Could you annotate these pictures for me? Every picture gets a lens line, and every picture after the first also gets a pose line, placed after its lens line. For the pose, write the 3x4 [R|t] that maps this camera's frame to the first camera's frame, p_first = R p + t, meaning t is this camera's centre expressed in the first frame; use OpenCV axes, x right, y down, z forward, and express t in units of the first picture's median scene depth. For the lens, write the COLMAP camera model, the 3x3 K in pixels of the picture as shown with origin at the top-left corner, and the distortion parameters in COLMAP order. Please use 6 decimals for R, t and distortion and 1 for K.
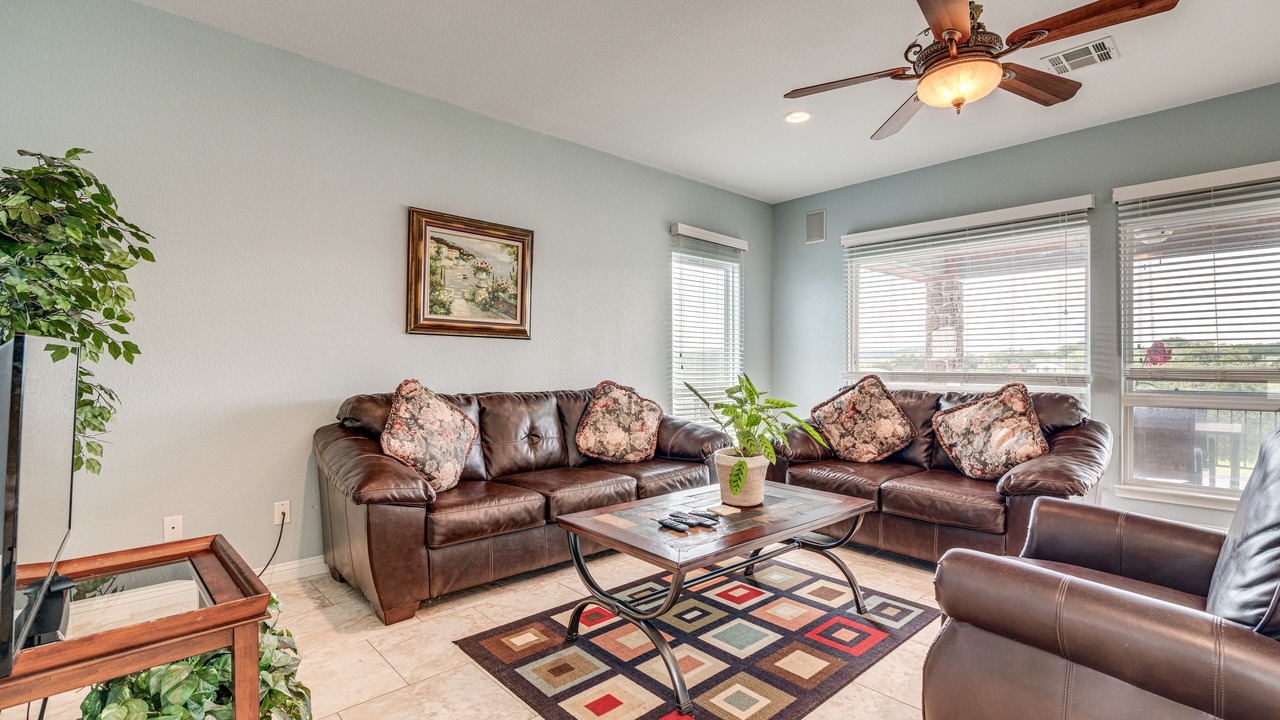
lens RADIAL K [[571.5, 0, 640.0], [0, 571.5, 360.0], [0, 0, 1]] dist [-0.000292, -0.000043]
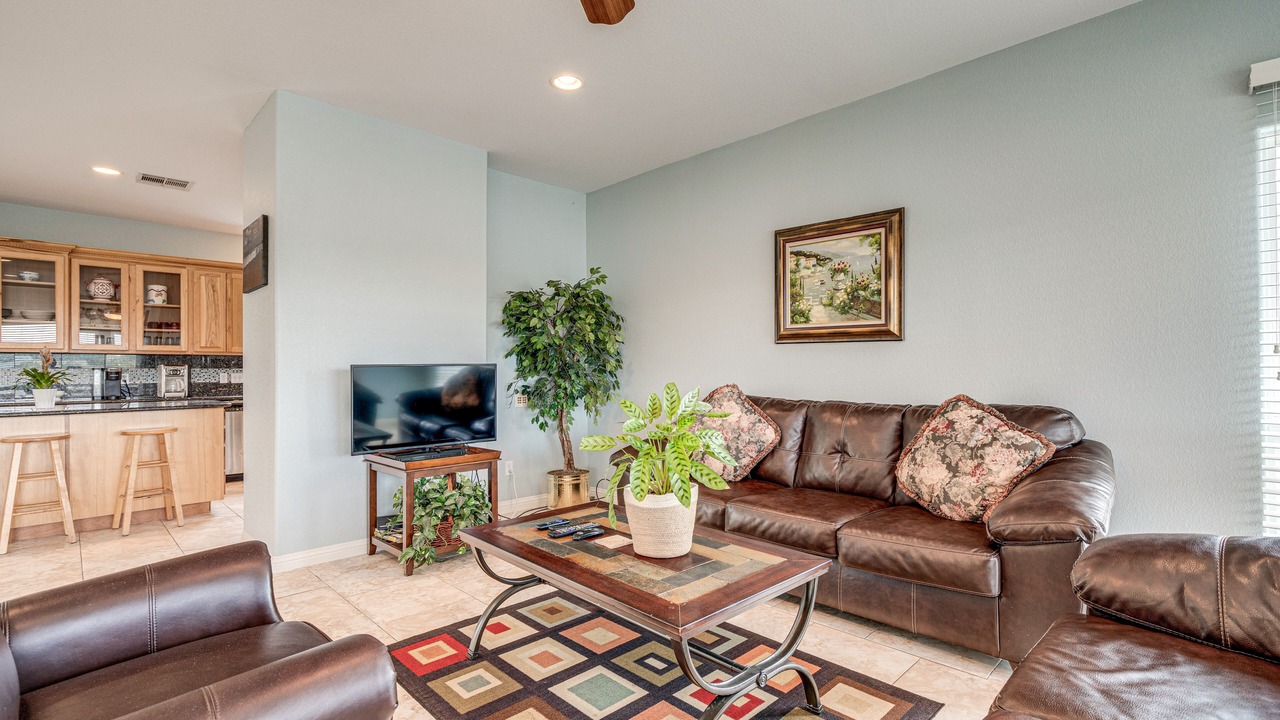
lens RADIAL K [[518.4, 0, 602.7], [0, 518.4, 364.5], [0, 0, 1]] dist [-0.010645, -0.000064]
pose [[0.070418, -0.012776, -0.997436, 0.560011], [0.012042, 0.999856, -0.011957, 0.002526], [0.997445, -0.011169, 0.070562, 0.561418]]
